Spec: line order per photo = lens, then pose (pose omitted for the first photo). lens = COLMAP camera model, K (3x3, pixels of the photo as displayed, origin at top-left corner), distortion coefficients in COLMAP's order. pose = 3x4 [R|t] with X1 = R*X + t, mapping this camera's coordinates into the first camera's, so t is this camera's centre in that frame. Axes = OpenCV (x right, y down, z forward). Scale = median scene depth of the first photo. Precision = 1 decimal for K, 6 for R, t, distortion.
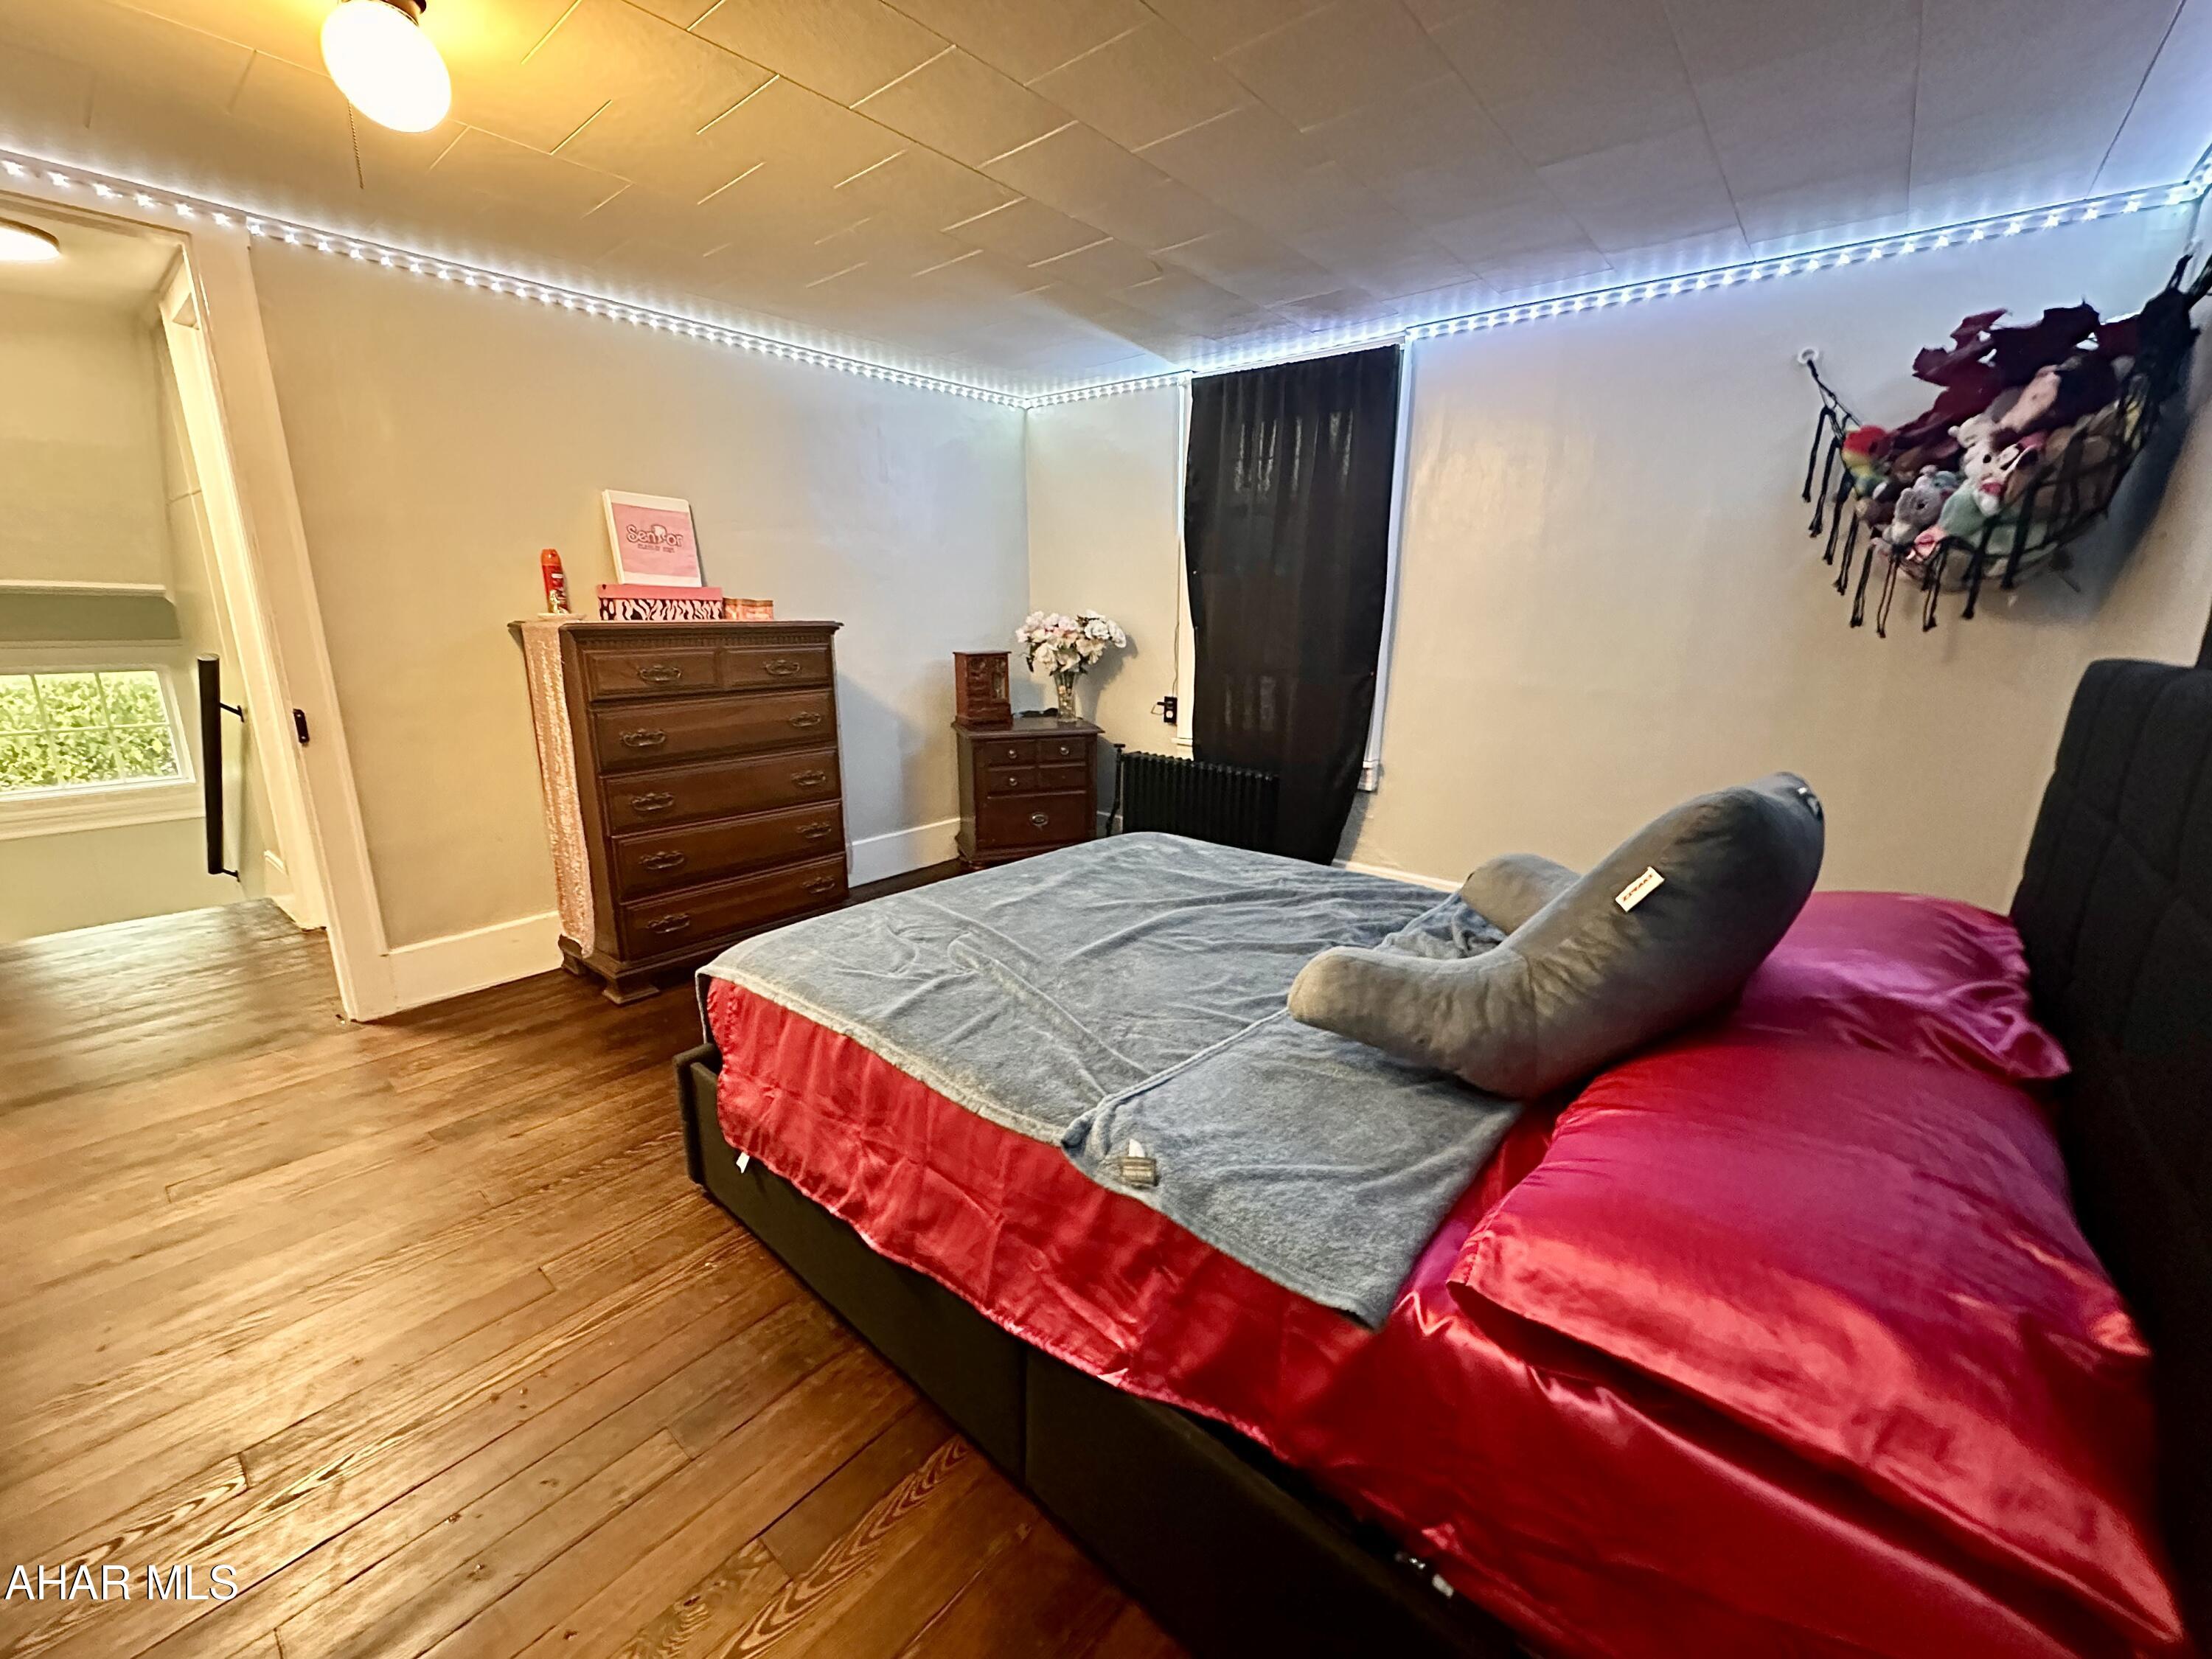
lens RADIAL K [[884.5, 0, 1106.0], [0, 884.5, 829.5], [0, 0, 1]] dist [-0.001863, 0.000083]
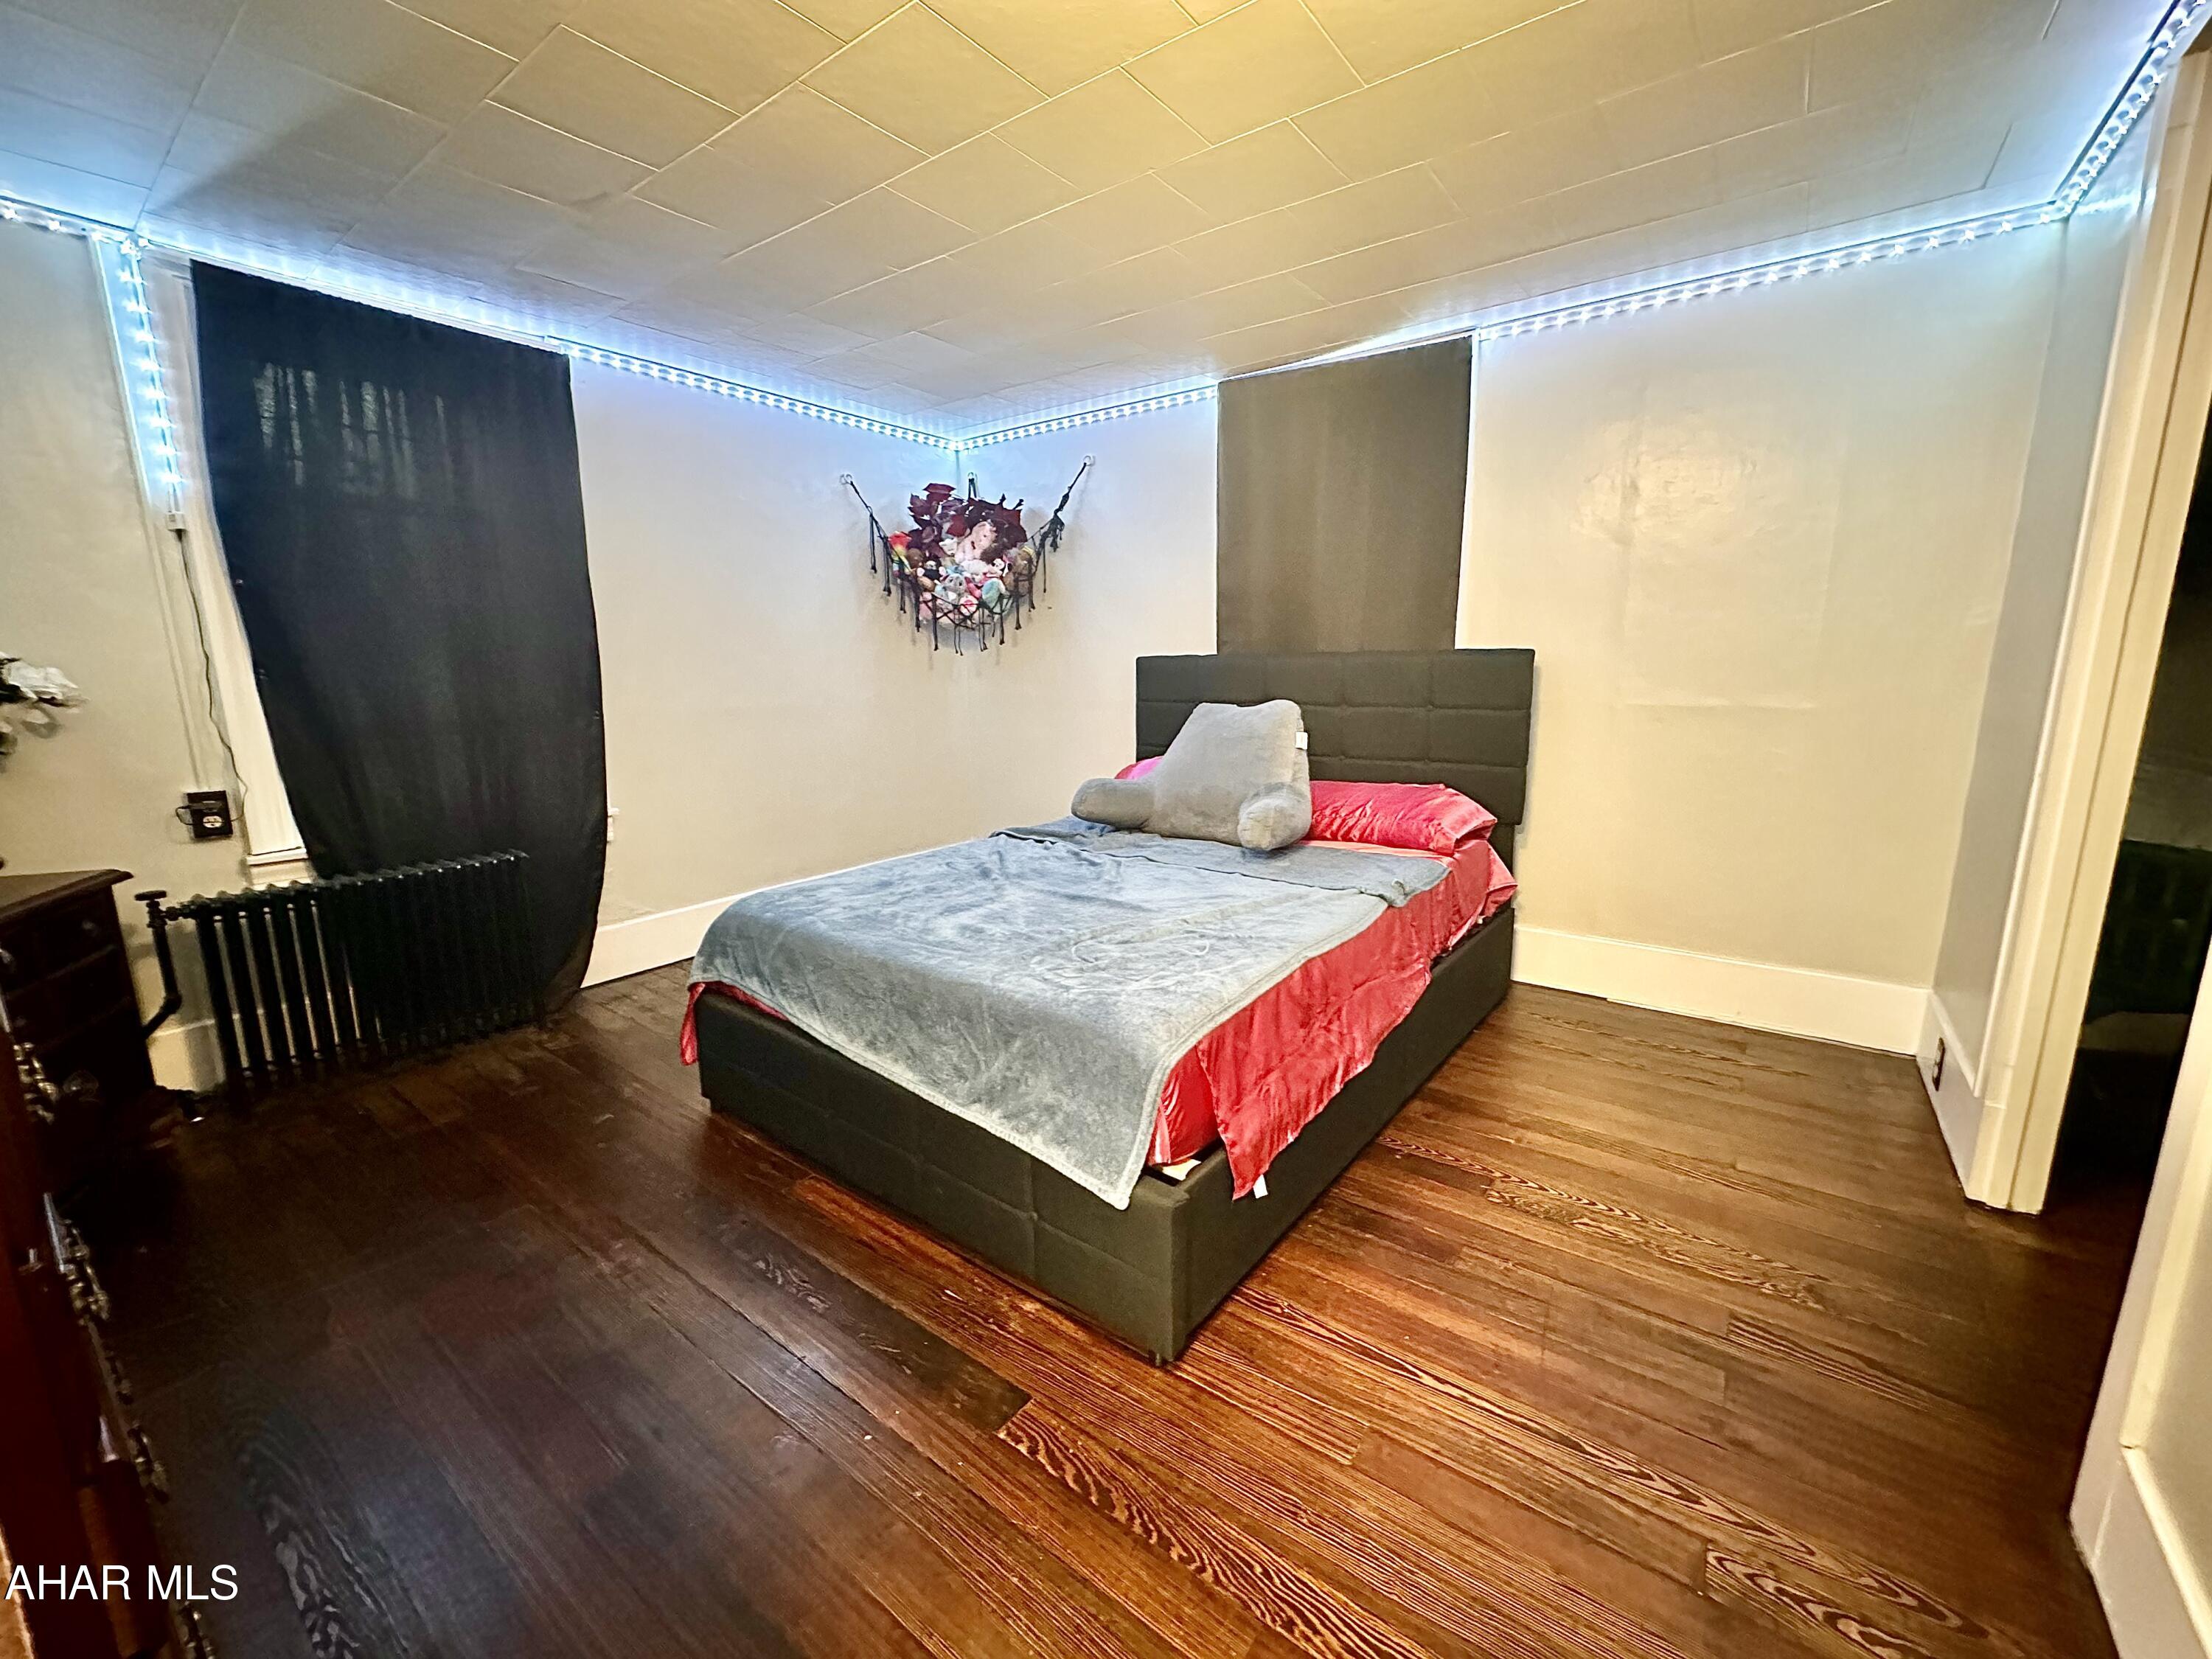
lens RADIAL K [[884.5, 0, 1106.0], [0, 884.5, 829.5], [0, 0, 1]] dist [-0.001863, 0.000083]
pose [[-0.063576, -0.197446, 0.978250, -0.657599], [0.248165, 0.946315, 0.207128, -0.124877], [-0.966629, 0.255936, -0.011164, 0.554935]]
